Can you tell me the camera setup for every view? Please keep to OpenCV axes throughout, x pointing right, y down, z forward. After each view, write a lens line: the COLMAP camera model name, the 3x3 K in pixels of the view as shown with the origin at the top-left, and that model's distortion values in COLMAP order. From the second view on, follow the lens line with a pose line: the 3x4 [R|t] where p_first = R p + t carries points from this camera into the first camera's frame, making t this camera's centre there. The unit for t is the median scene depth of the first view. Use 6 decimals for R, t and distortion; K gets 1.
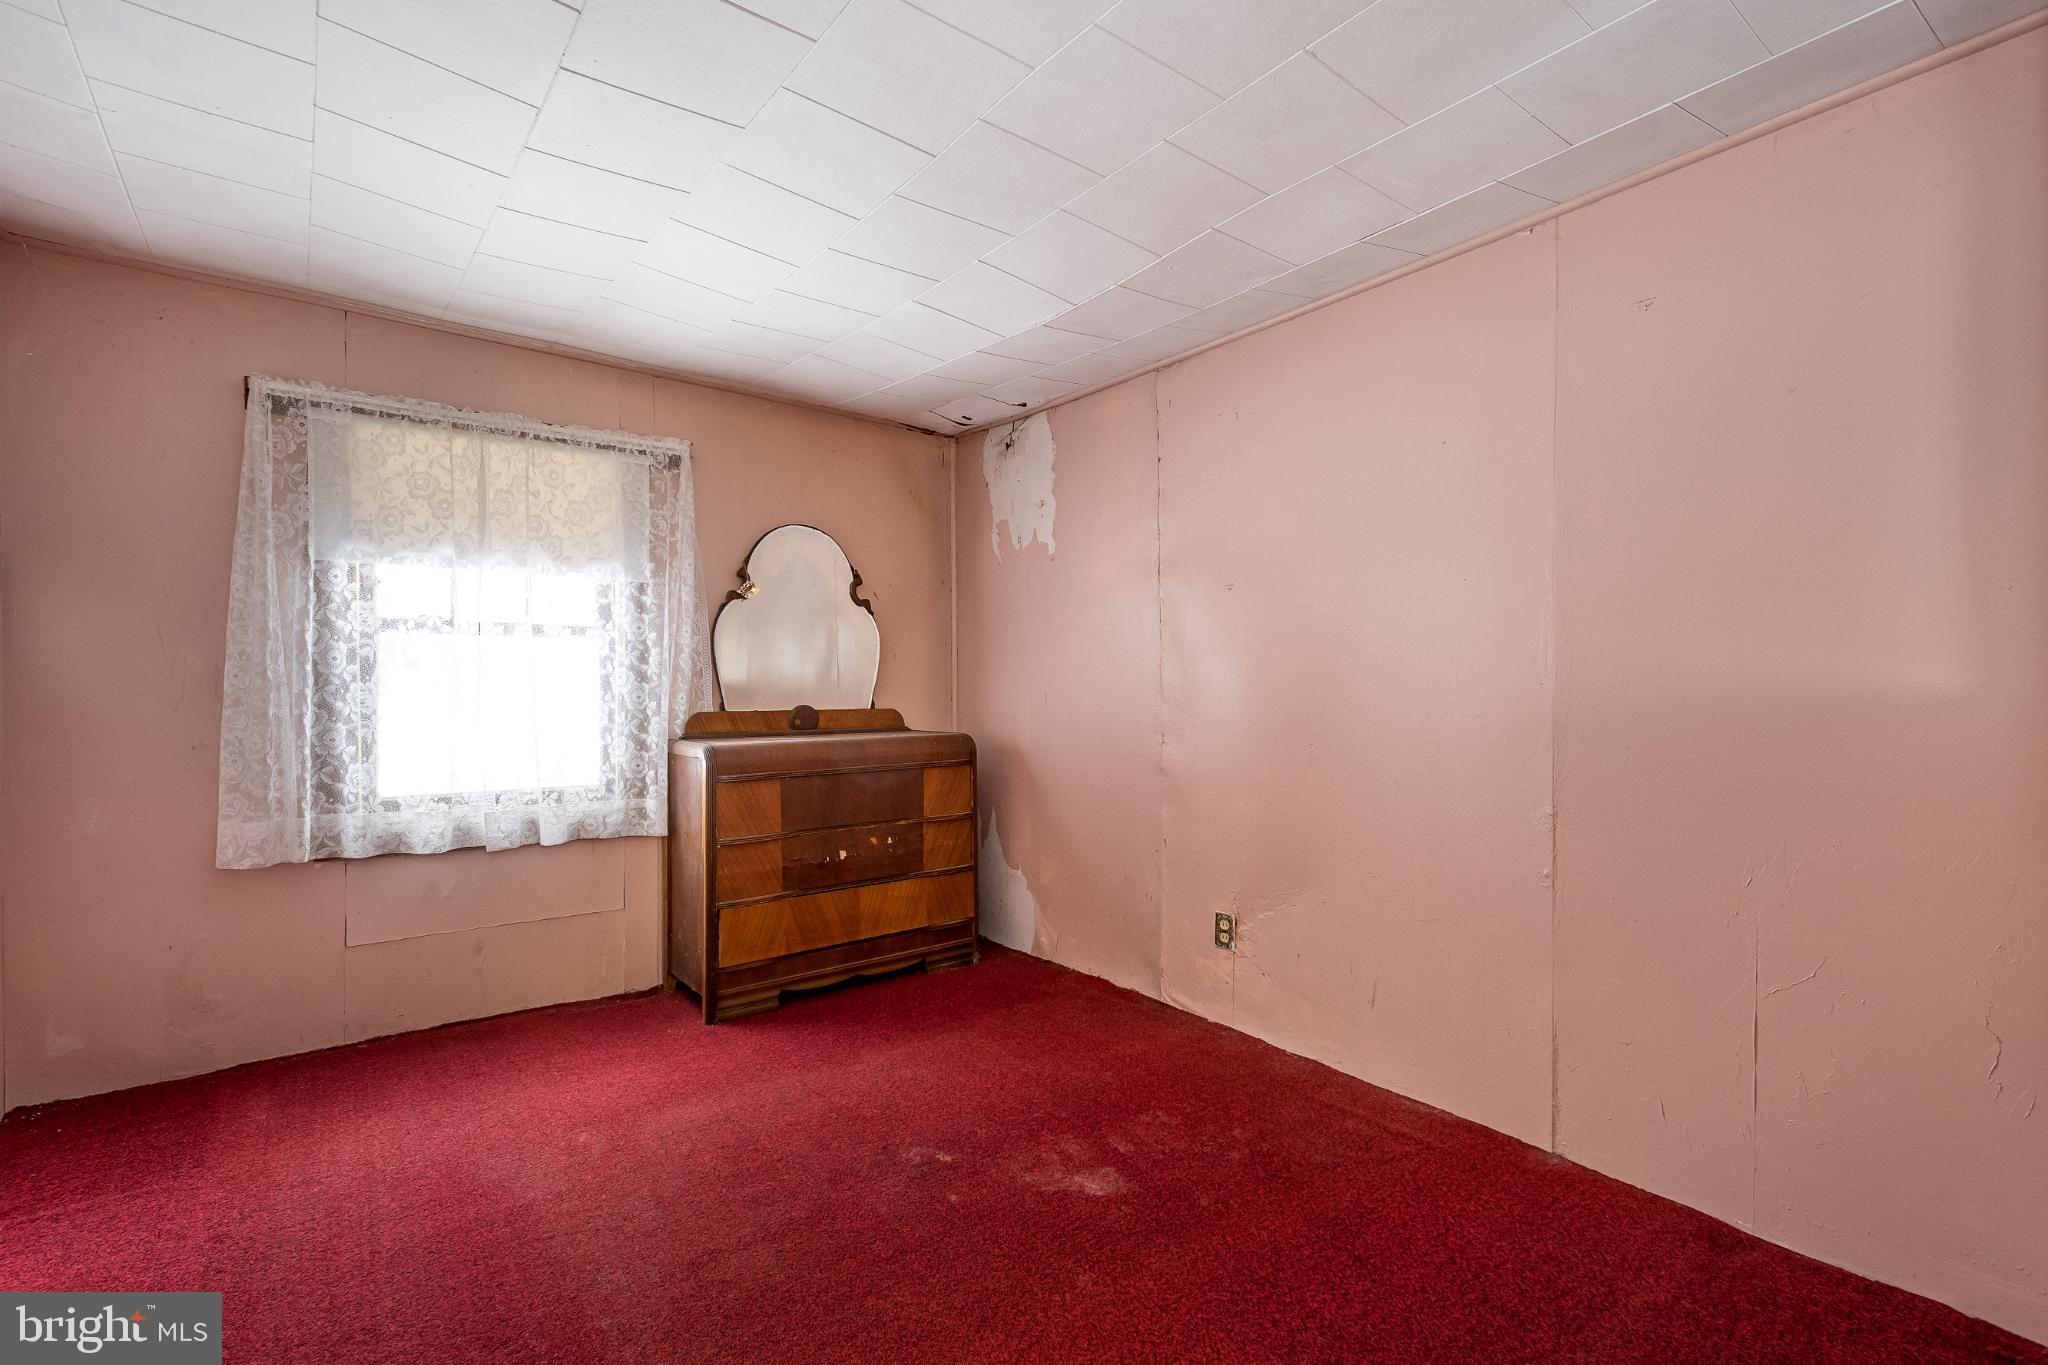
lens RADIAL K [[934.6, 0, 1017.6], [0, 934.6, 683.4], [0, 0, 1]] dist [0.003554, -0.000434]
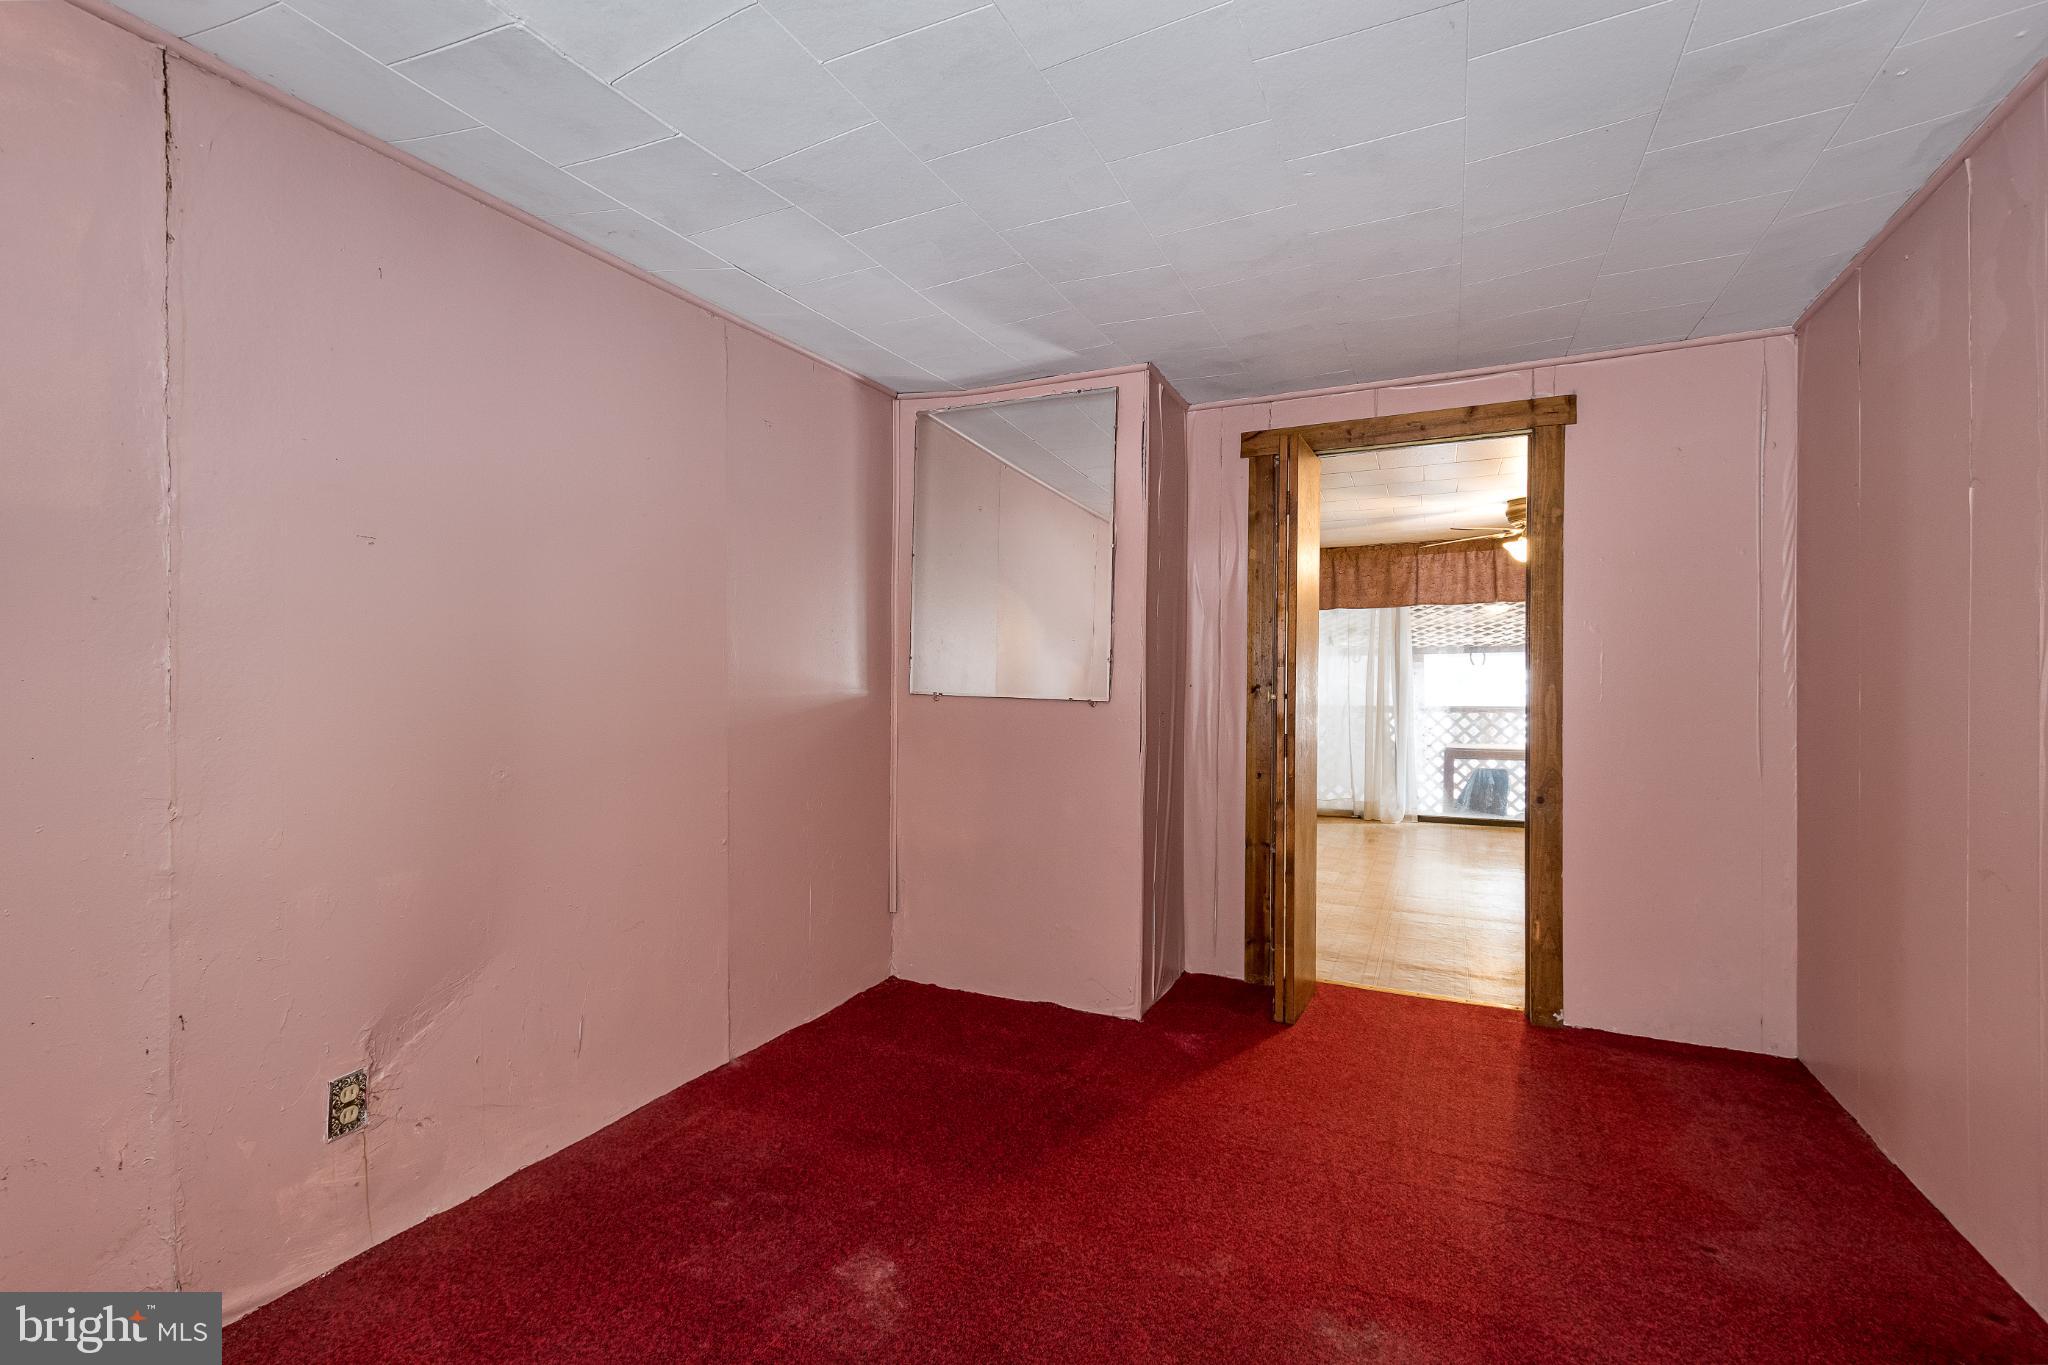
lens RADIAL K [[934.6, 0, 1017.6], [0, 934.6, 683.4], [0, 0, 1]] dist [0.003554, -0.000434]
pose [[-0.480700, -0.000916, 0.876885, -0.652523], [0.006107, 0.999972, 0.004392, -0.008306], [-0.876864, 0.007466, -0.480681, 1.148845]]
